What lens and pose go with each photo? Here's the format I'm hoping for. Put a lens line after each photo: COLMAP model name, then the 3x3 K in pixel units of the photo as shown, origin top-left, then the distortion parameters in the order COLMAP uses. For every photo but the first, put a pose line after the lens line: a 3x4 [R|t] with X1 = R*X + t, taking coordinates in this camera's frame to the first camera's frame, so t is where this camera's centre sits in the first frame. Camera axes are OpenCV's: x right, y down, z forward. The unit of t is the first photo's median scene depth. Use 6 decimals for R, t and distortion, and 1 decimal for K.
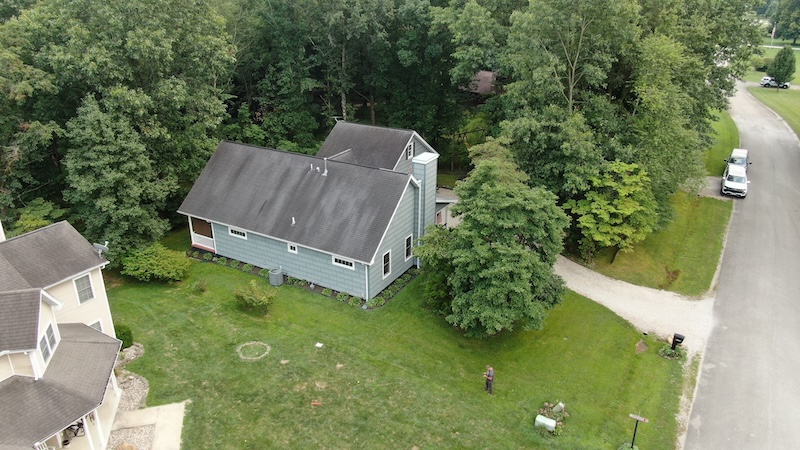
lens RADIAL K [[580.0, 0, 400.0], [0, 580.0, 224.9], [0, 0, 1]] dist [-0.010188, 0.005565]
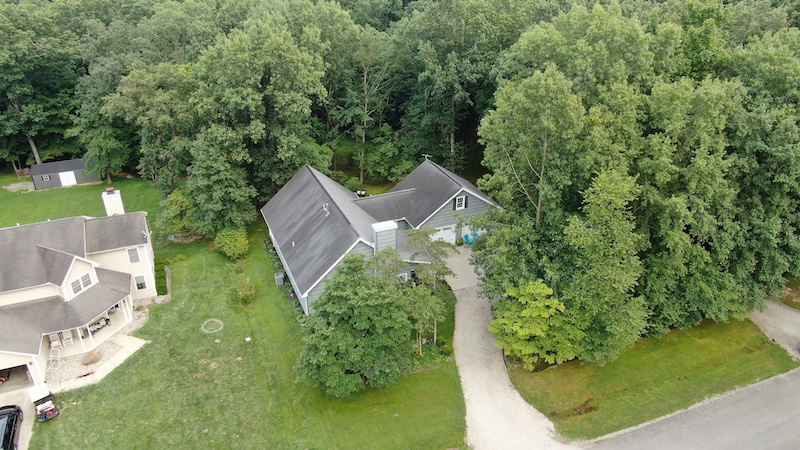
lens RADIAL K [[580.0, 0, 401.5], [0, 580.0, 225.2], [0, 0, 1]] dist [-0.010188, 0.005565]
pose [[0.796240, 0.278224, -0.537209, 0.726240], [-0.231910, 0.960514, 0.153724, -0.314599], [0.558766, 0.002183, 0.829322, 0.031390]]
